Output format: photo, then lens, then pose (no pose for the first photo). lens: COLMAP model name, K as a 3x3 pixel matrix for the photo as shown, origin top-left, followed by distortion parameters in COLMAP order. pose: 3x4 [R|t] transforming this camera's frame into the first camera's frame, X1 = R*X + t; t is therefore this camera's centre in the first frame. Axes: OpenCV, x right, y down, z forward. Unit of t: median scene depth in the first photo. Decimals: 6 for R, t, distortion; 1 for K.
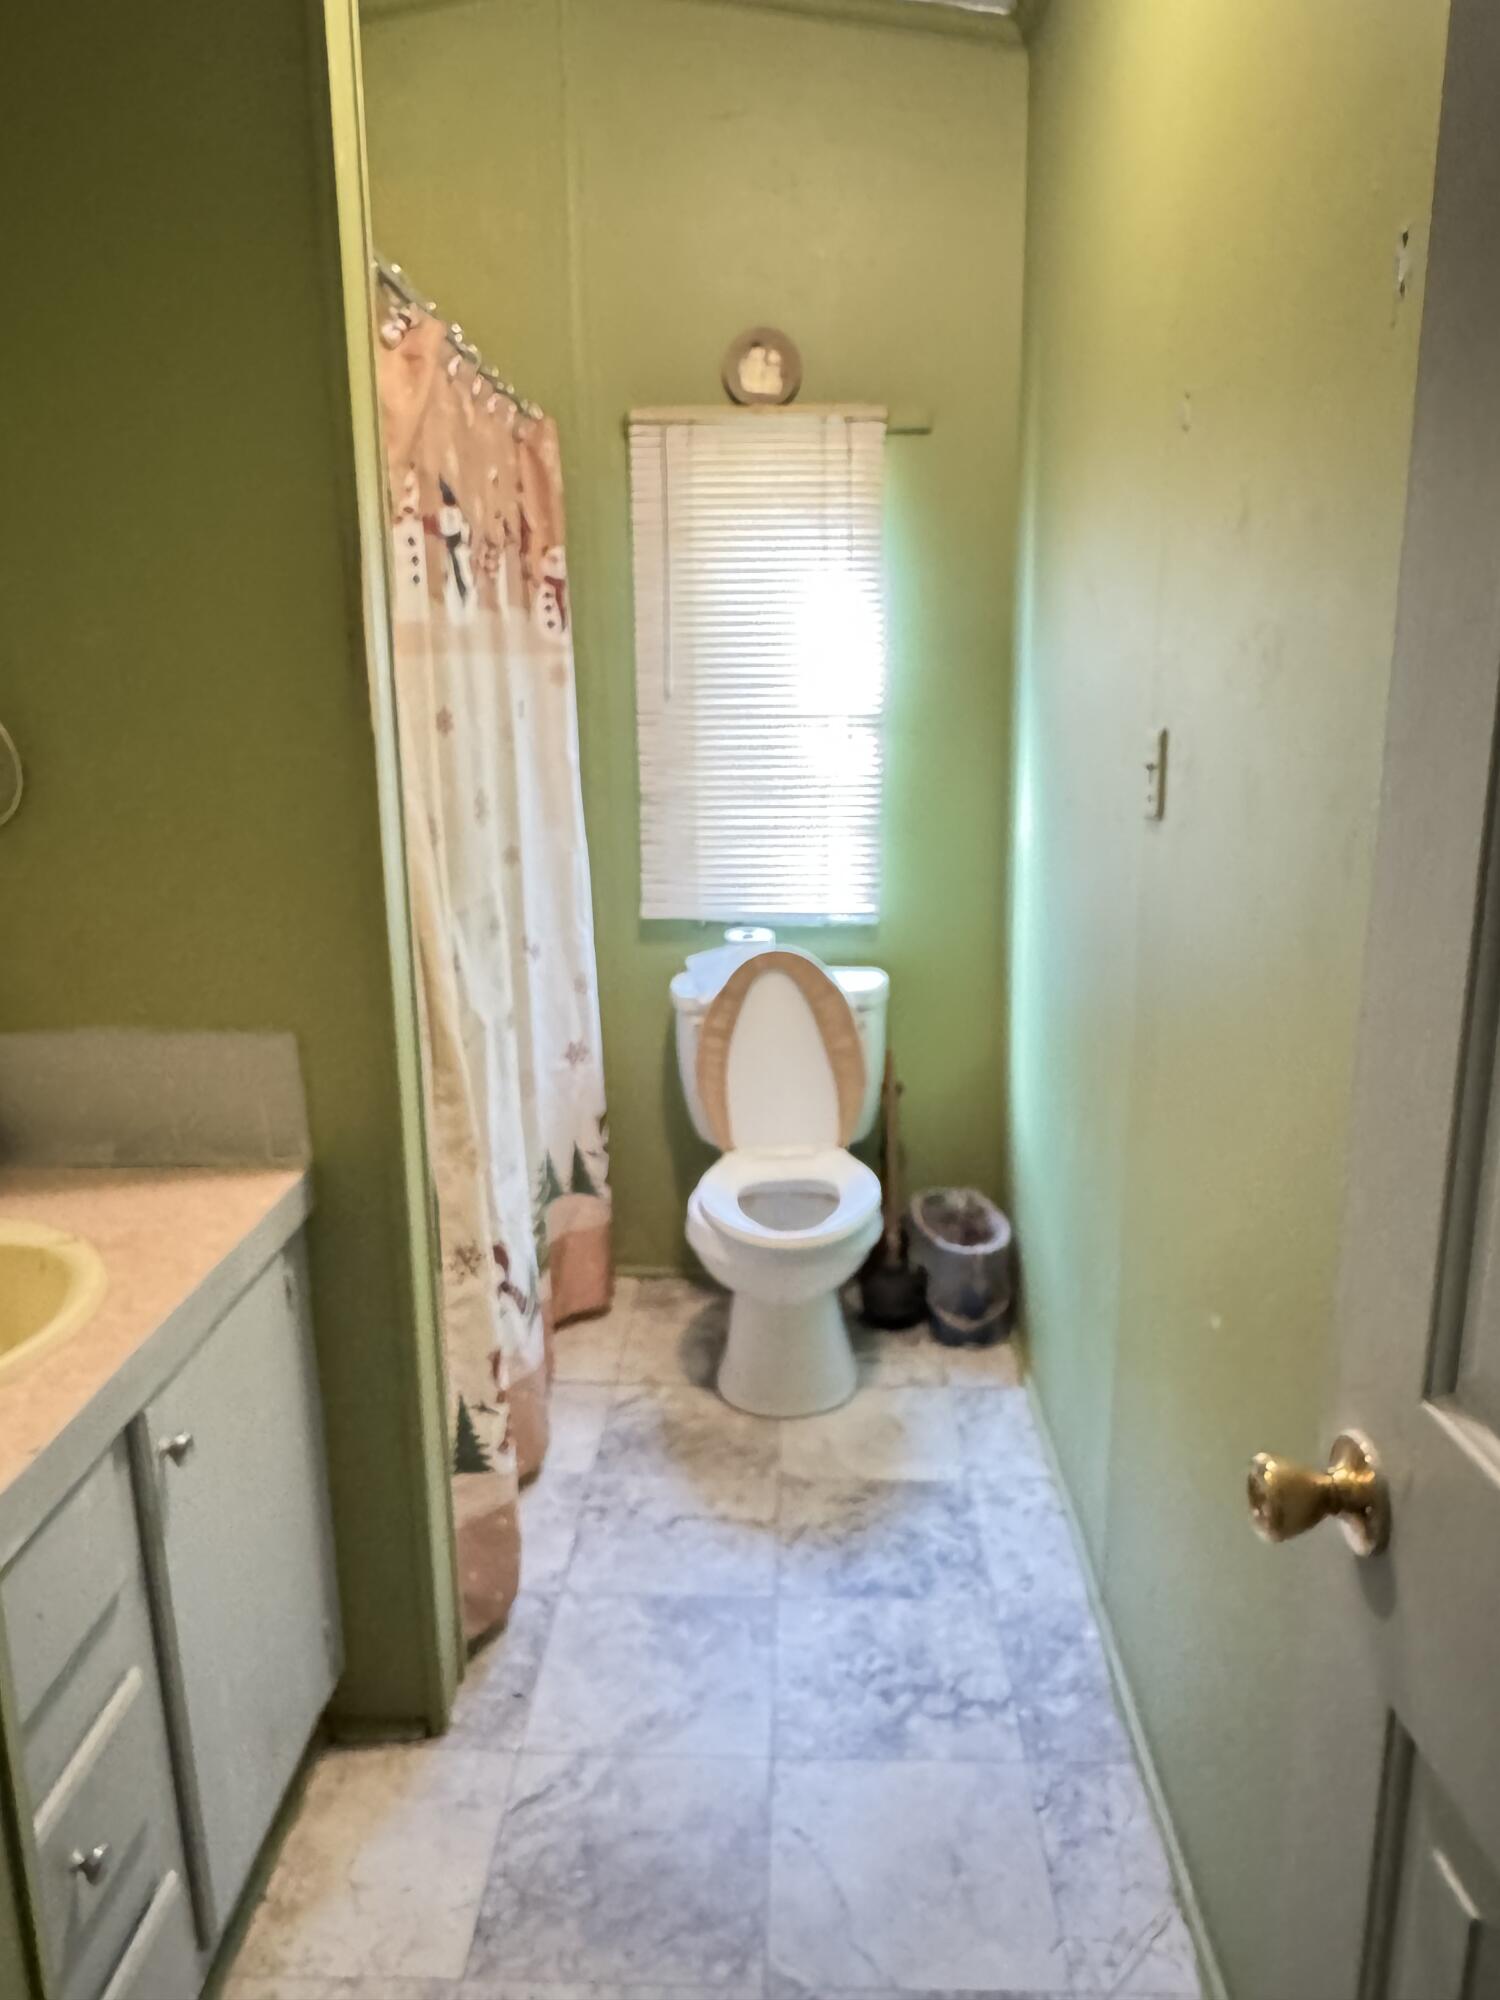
lens RADIAL K [[1431.5, 0, 750.0], [0, 1431.5, 1000.0], [0, 0, 1]] dist [-0.007206, -0.002024]
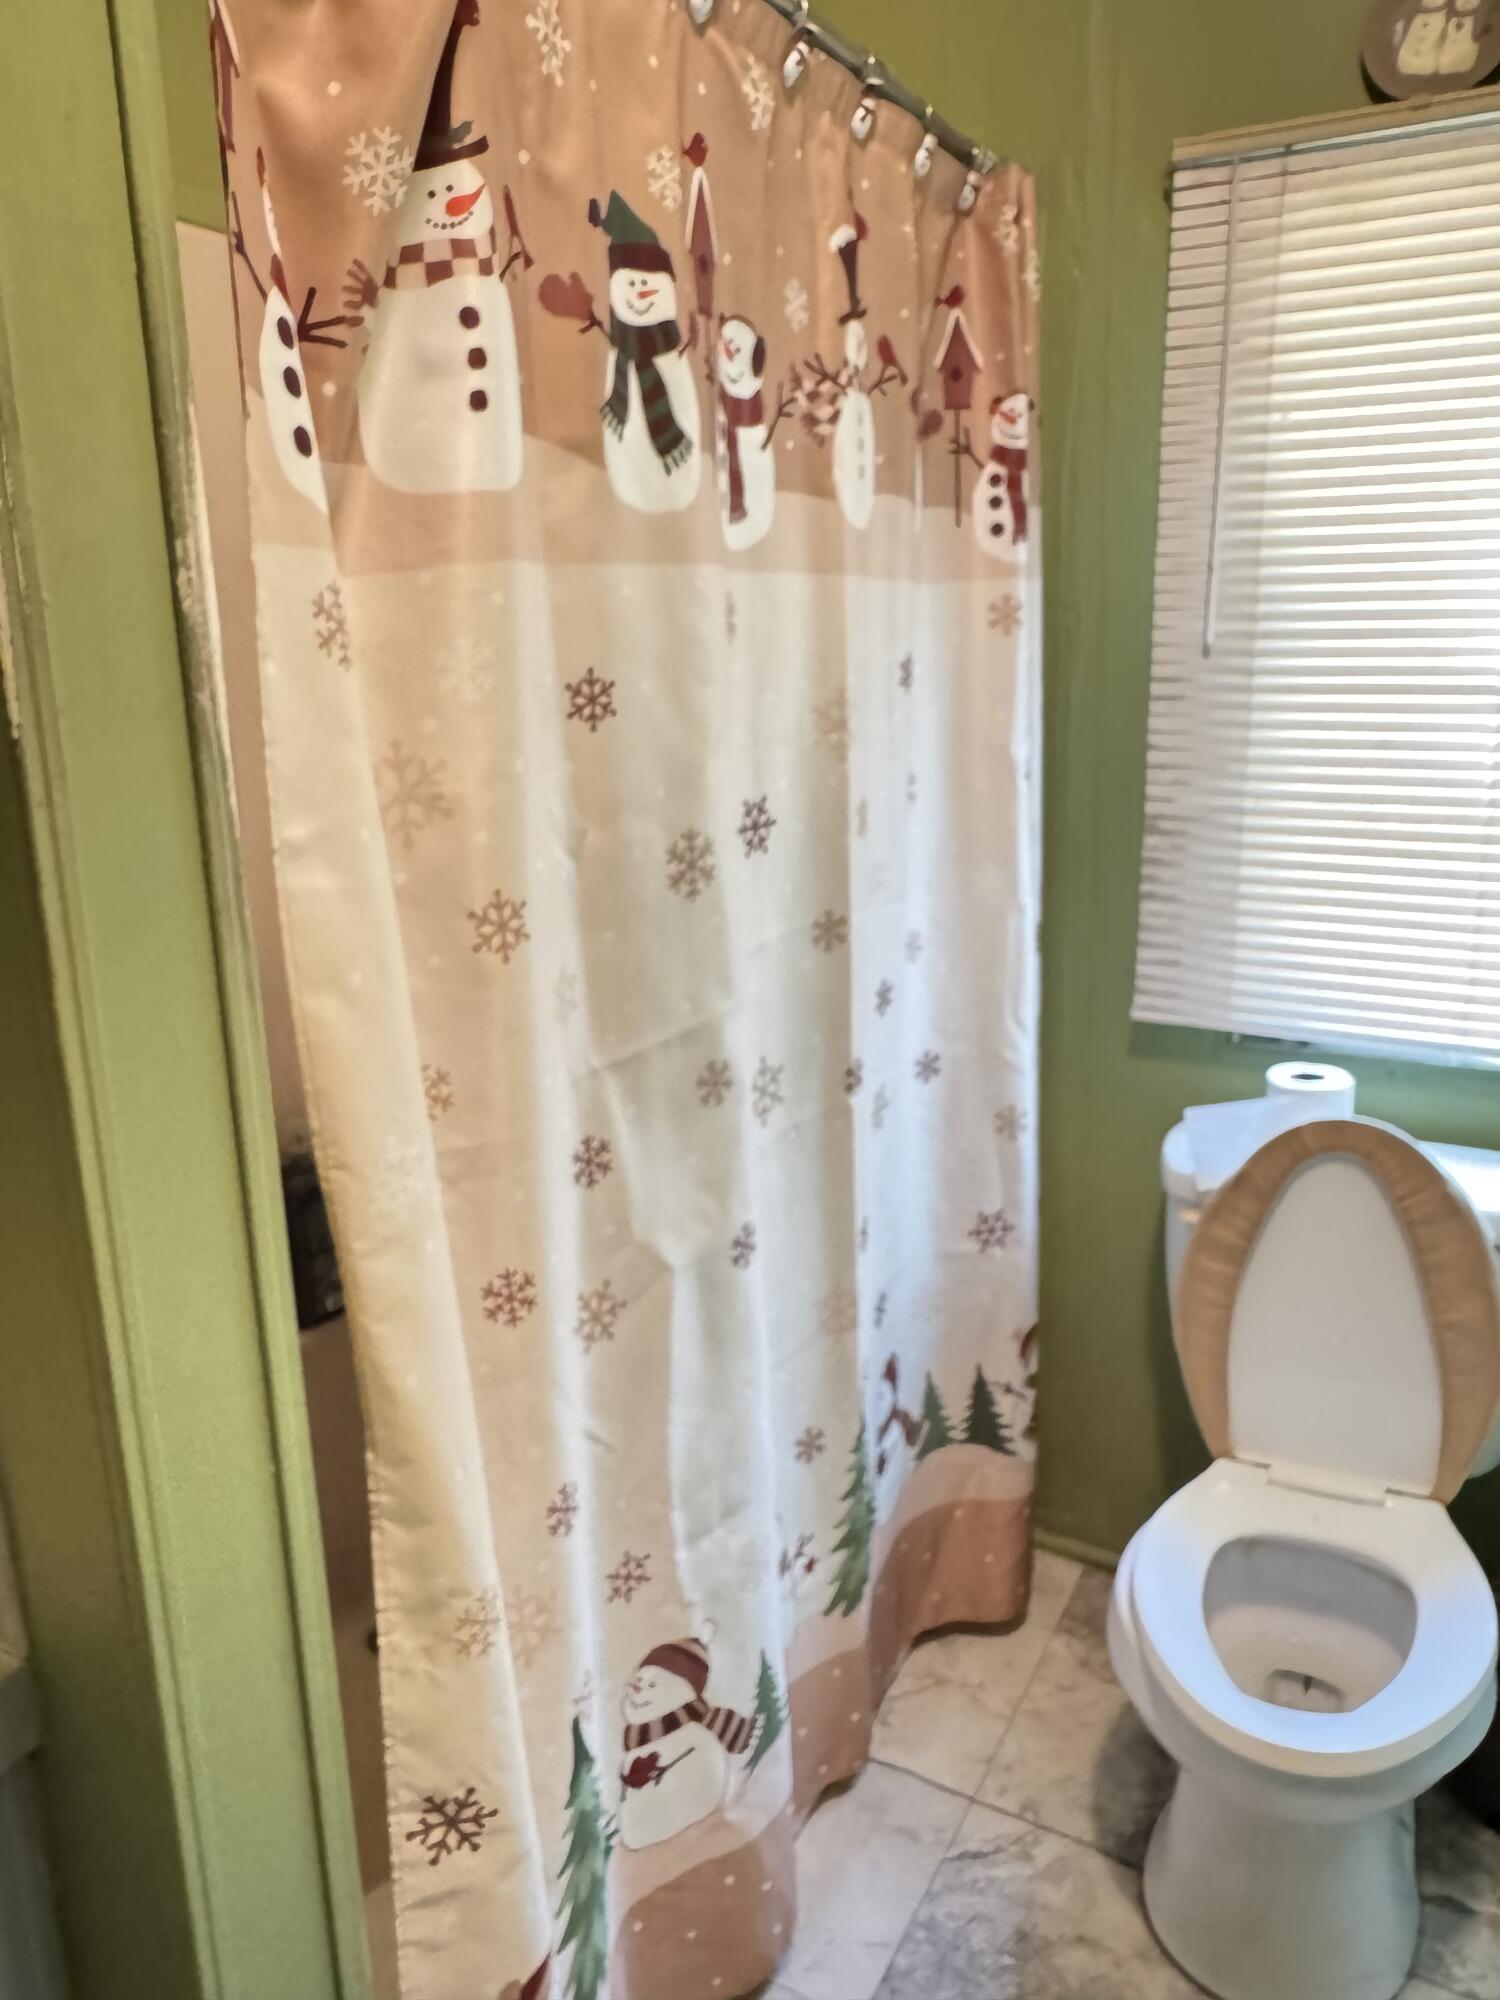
lens RADIAL K [[1431.5, 0, 750.0], [0, 1431.5, 1000.0], [0, 0, 1]] dist [-0.007206, -0.002024]
pose [[0.890508, 0.105691, -0.442522, 0.051523], [-0.093522, 0.994396, 0.049303, -0.086382], [0.445253, -0.002519, 0.895401, 0.413630]]
